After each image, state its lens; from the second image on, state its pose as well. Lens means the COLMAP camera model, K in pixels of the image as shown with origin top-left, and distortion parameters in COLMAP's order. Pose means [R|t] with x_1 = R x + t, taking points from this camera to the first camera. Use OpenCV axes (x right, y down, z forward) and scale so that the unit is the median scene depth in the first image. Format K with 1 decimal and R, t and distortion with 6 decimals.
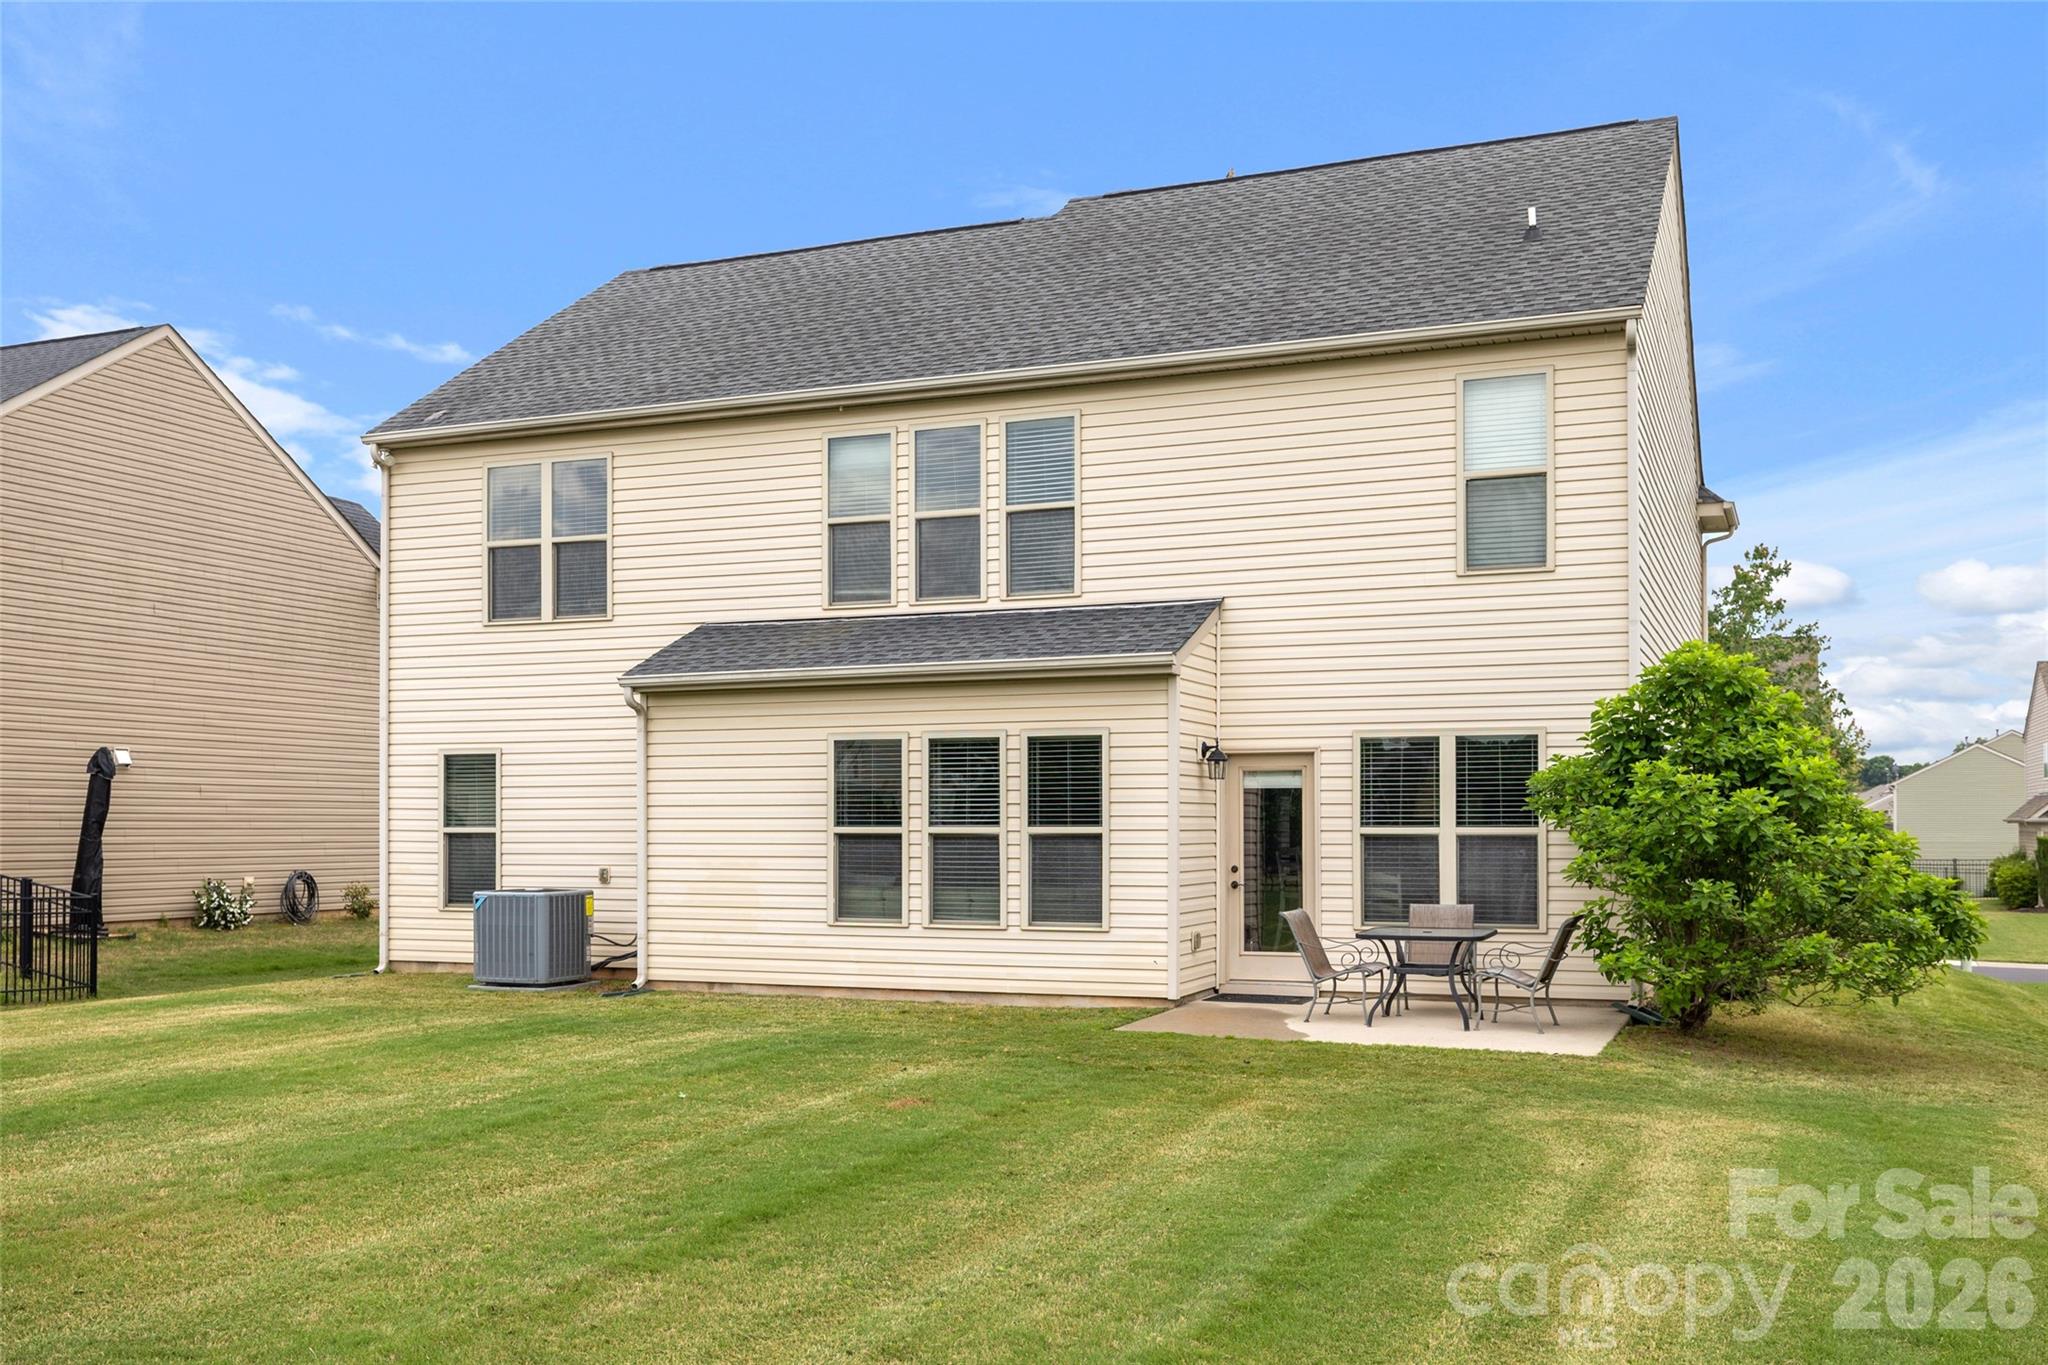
lens RADIAL K [[1909.0, 0, 1024.0], [0, 1909.0, 682.5], [0, 0, 1]] dist [-0.003989, -0.000612]
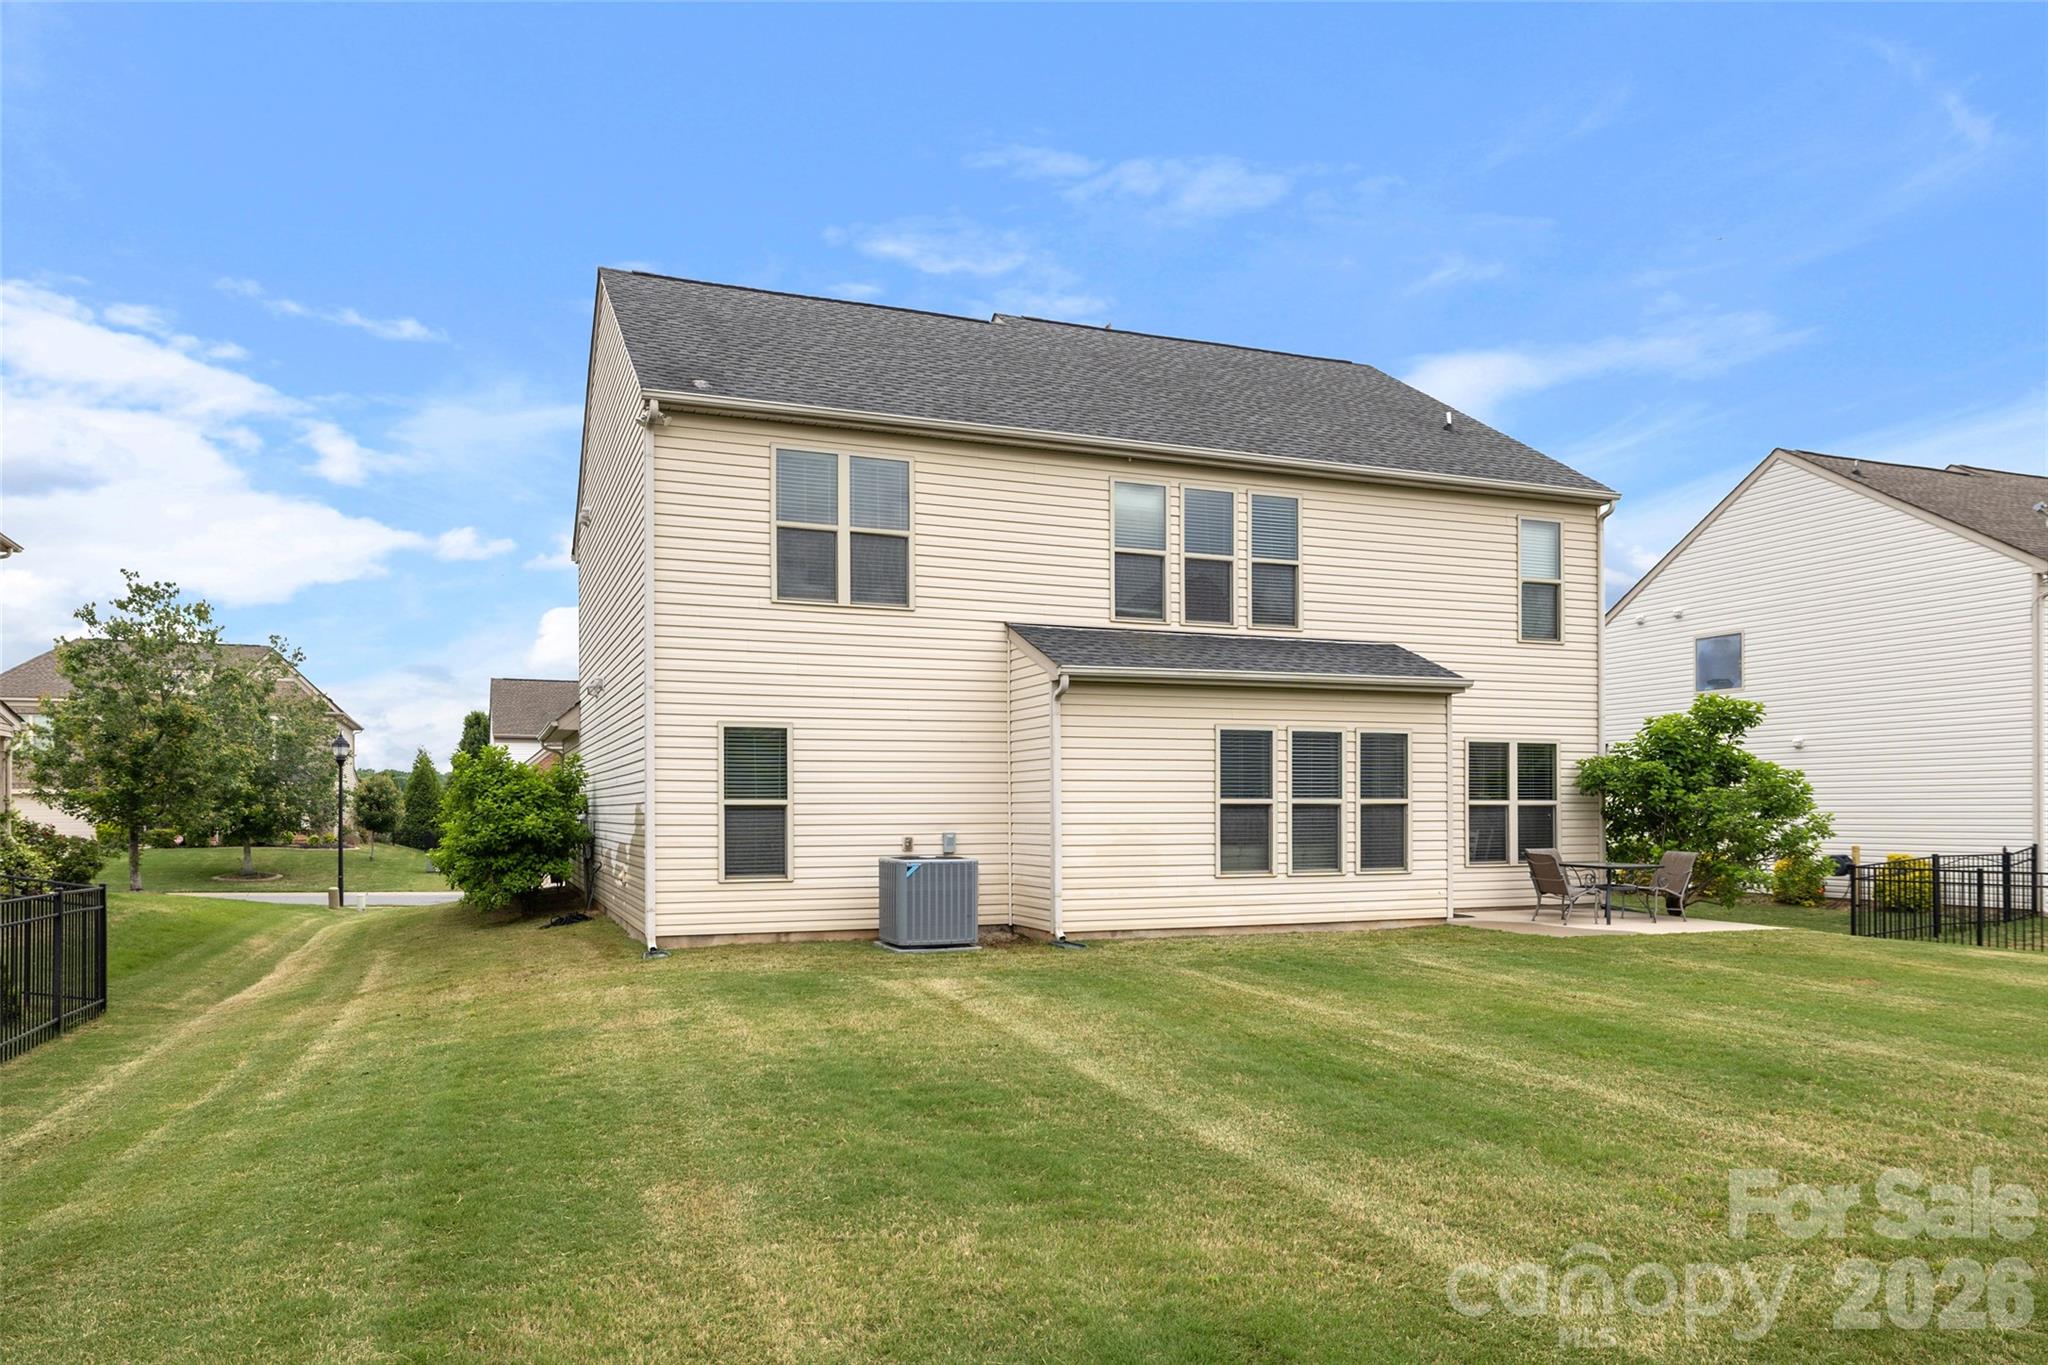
lens RADIAL K [[1361.1, 0, 1018.5], [0, 1361.1, 729.2], [0, 0, 1]] dist [0.000961, -0.001713]
pose [[0.718266, 0.040617, 0.694582, -0.788985], [-0.050940, 0.998685, -0.005724, 0.040518], [-0.693901, -0.031271, 0.719391, 0.437148]]
